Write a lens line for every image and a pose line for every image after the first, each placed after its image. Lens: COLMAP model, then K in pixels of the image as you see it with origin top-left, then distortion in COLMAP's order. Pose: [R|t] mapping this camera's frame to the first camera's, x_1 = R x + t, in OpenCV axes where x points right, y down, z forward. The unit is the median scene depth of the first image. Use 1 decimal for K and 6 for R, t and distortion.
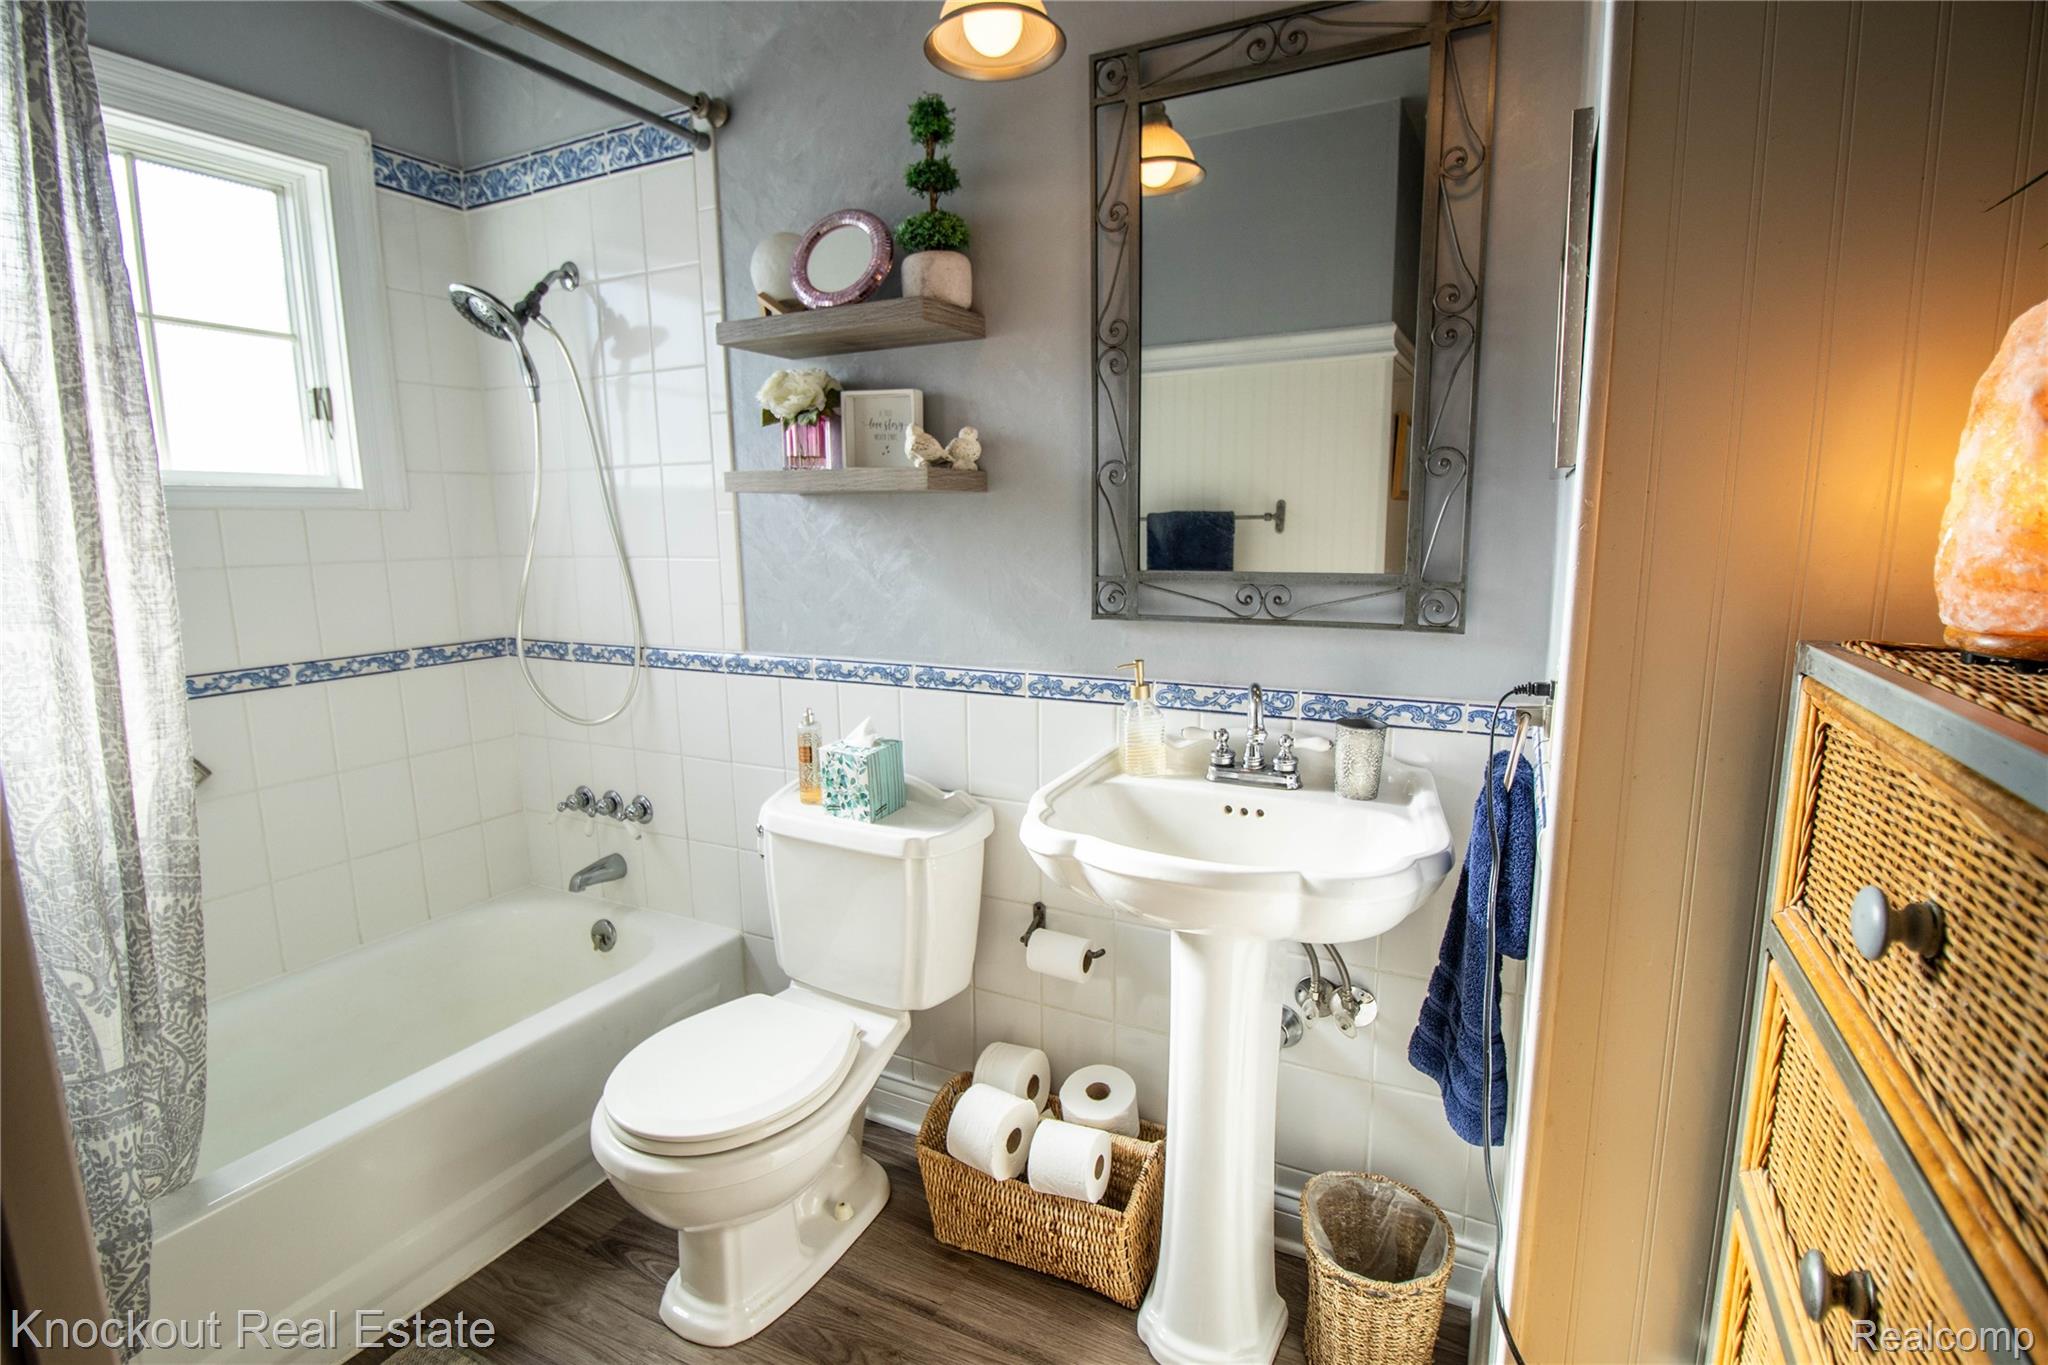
lens RADIAL K [[986.3, 0, 1024.0], [0, 986.3, 682.5], [0, 0, 1]] dist [-0.000056, -0.013868]
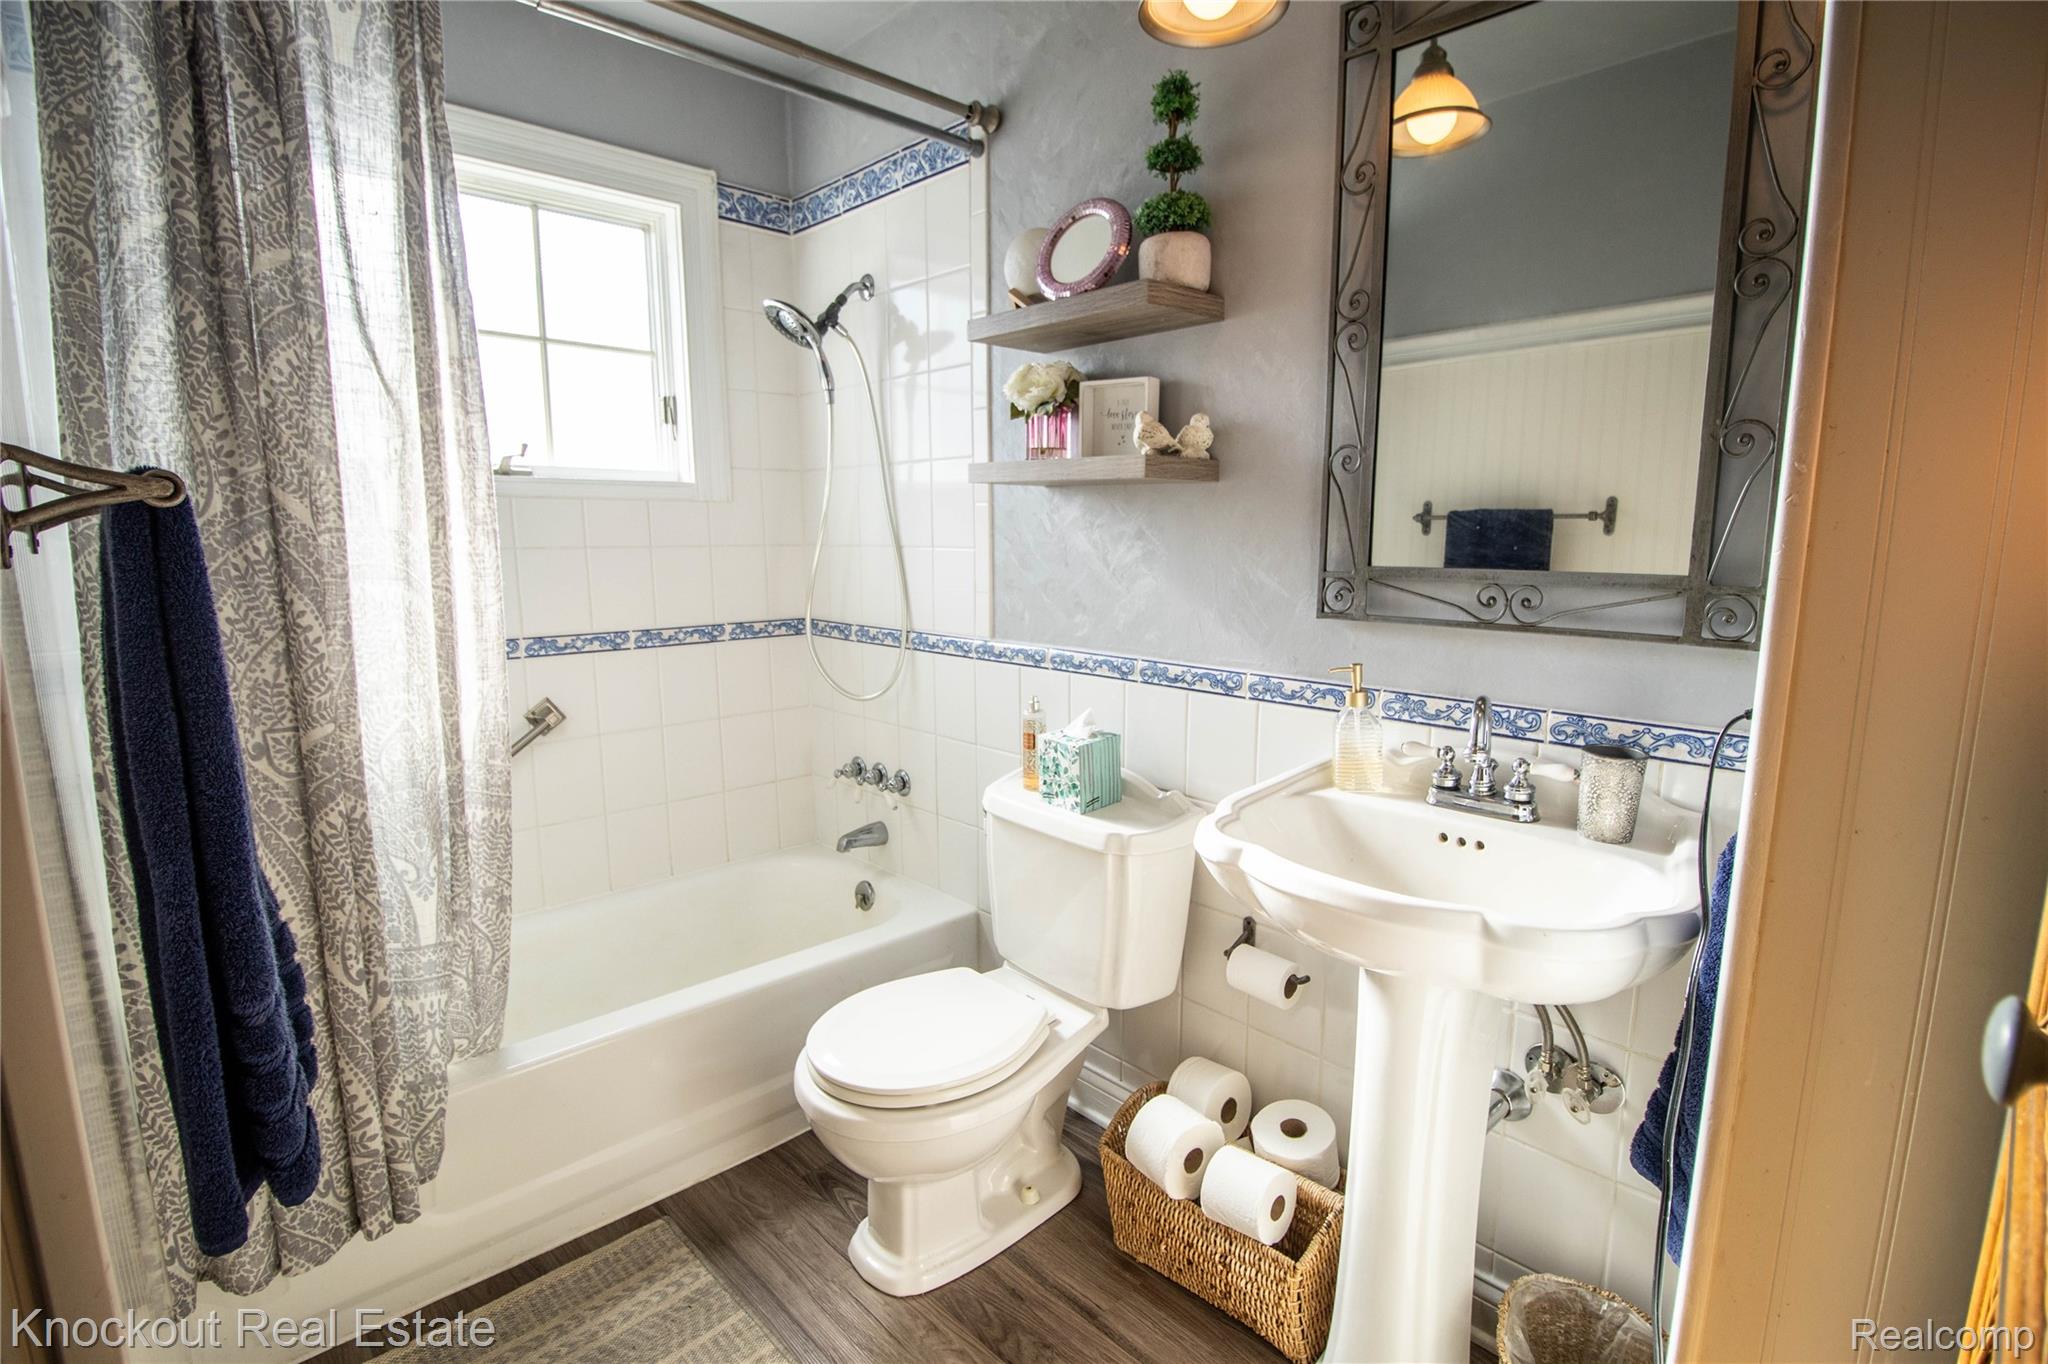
lens RADIAL K [[987.6, 0, 1037.3], [0, 987.6, 685.8], [0, 0, 1]] dist [-0.000395, -0.014205]
pose [[0.945397, 0.062472, -0.319878, 0.123770], [-0.063322, 0.997963, 0.007756, 0.008739], [0.319711, 0.012923, 0.947427, 0.042135]]
